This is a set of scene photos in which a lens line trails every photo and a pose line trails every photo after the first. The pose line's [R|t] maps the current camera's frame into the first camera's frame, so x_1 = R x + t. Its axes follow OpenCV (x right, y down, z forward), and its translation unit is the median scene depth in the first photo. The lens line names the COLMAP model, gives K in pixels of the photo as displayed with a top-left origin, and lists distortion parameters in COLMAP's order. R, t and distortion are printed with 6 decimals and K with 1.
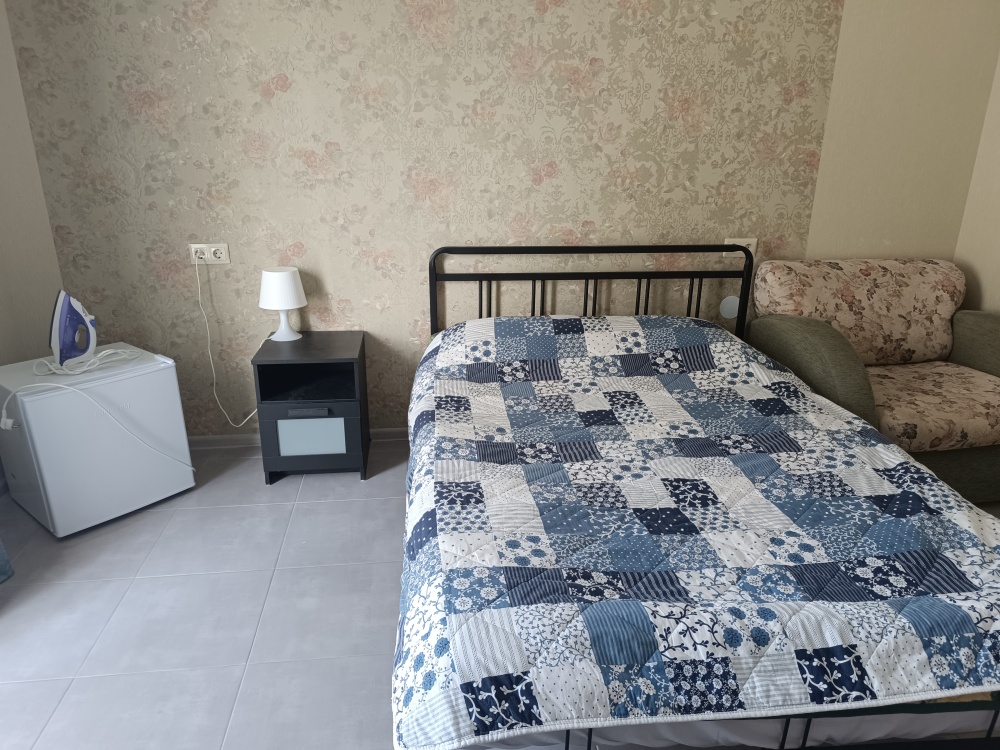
lens RADIAL K [[687.1, 0, 495.0], [0, 687.1, 380.8], [0, 0, 1]] dist [0.036134, -0.042816]
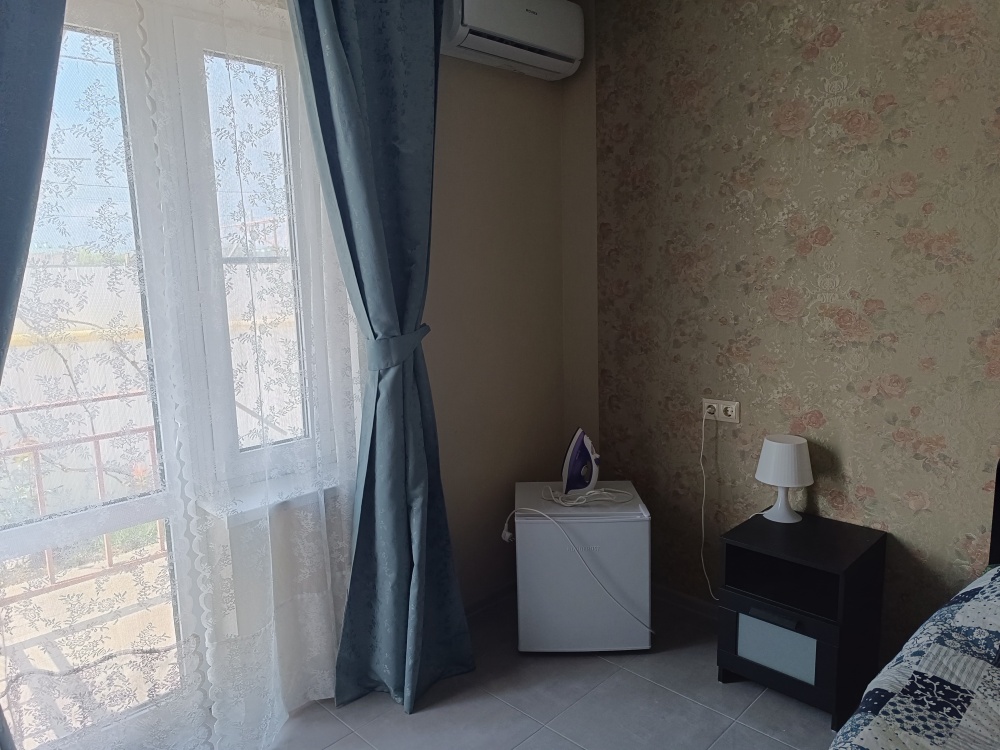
lens RADIAL K [[687.1, 0, 493.4], [0, 687.1, 371.7], [0, 0, 1]] dist [0.036134, -0.042816]
pose [[0.615686, 0.092556, -0.782537, 0.140000], [-0.229602, 0.971058, -0.065793, -0.105986], [0.753799, 0.220180, 0.619119, 0.171082]]
